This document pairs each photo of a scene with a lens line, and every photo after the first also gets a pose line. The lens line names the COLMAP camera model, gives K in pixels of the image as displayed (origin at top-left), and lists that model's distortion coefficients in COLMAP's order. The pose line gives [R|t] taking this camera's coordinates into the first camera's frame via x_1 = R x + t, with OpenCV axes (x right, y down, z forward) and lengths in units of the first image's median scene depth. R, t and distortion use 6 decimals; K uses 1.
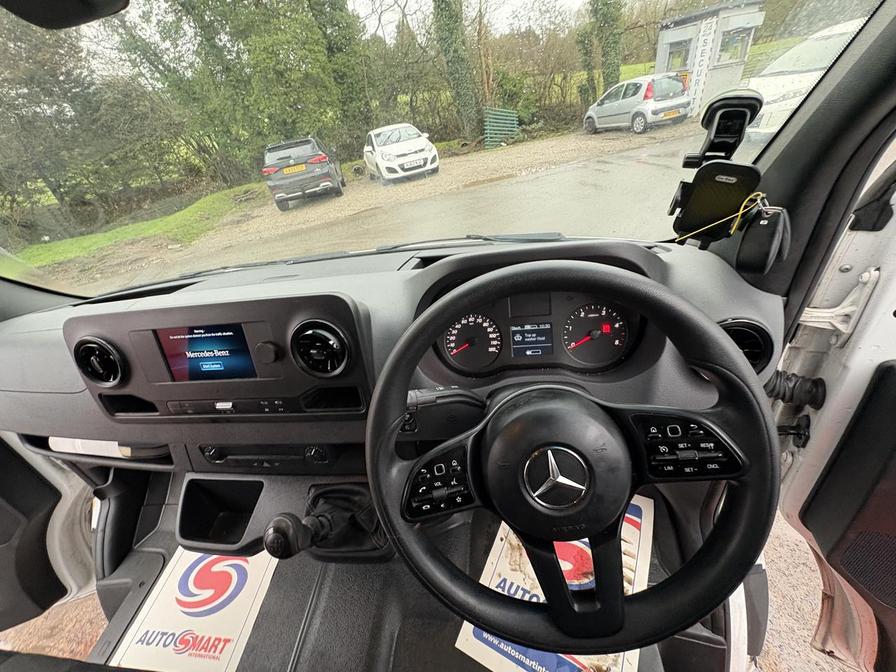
lens RADIAL K [[356.6, 0, 449.9], [0, 356.6, 333.8], [0, 0, 1]] dist [-0.000732, 0.000381]
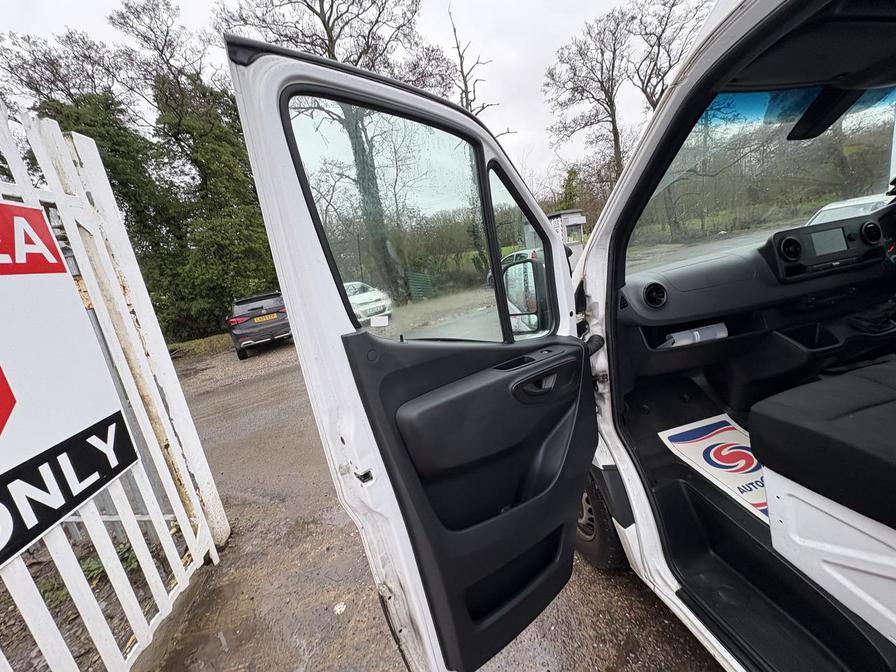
lens RADIAL K [[357.0, 0, 444.1], [0, 357.0, 338.7], [0, 0, 1]] dist [-0.001690, -0.000064]
pose [[0.951009, -0.067760, 0.301647, -3.398731], [0.182358, 0.910828, -0.370322, 0.929769], [-0.249655, 0.407187, 0.878562, -0.203176]]
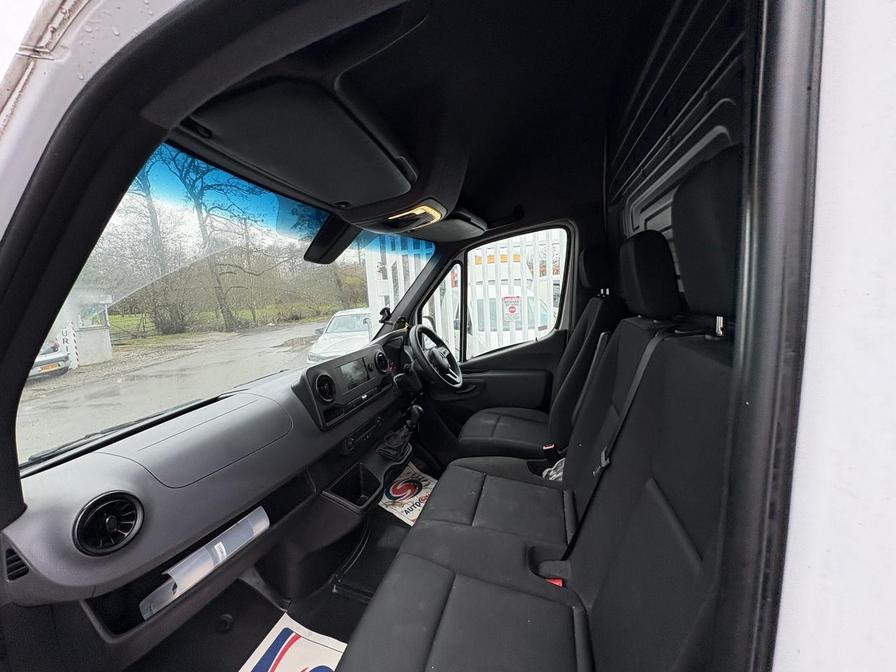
lens RADIAL K [[356.6, 0, 449.9], [0, 356.6, 333.8], [0, 0, 1]] dist [-0.000732, 0.000381]
pose [[0.148519, 0.034750, 0.988299, -2.427960], [0.574884, 0.810131, -0.114877, 0.390932], [-0.804643, 0.585219, 0.100343, 0.103041]]
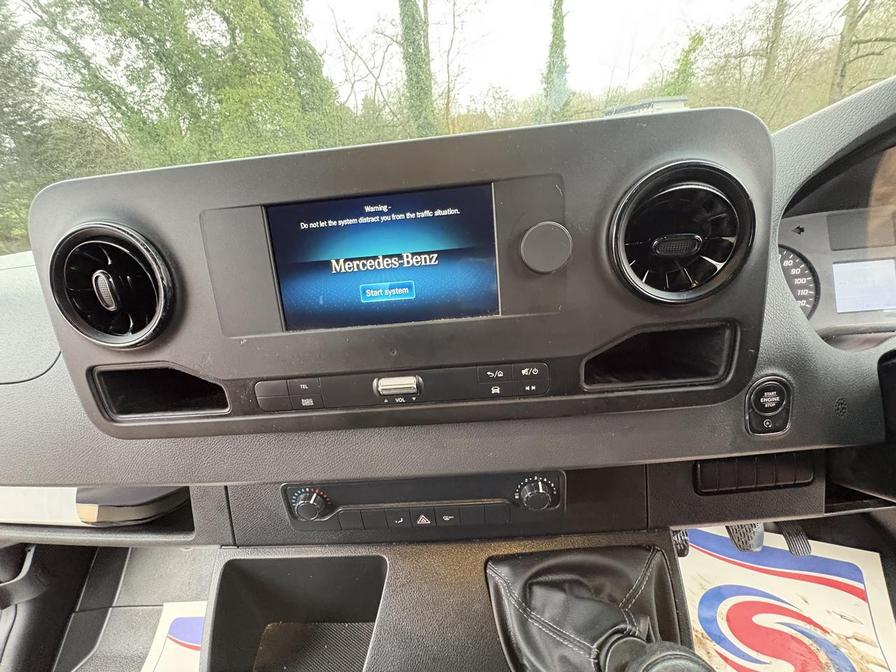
lens RADIAL K [[356.6, 0, 449.9], [0, 356.6, 333.8], [0, 0, 1]] dist [-0.000732, 0.000381]
pose [[0.993197, 0.013001, 0.115715, -0.542283], [0.003767, 0.989640, -0.143522, 0.178167], [-0.116382, 0.142981, 0.982859, 0.461507]]
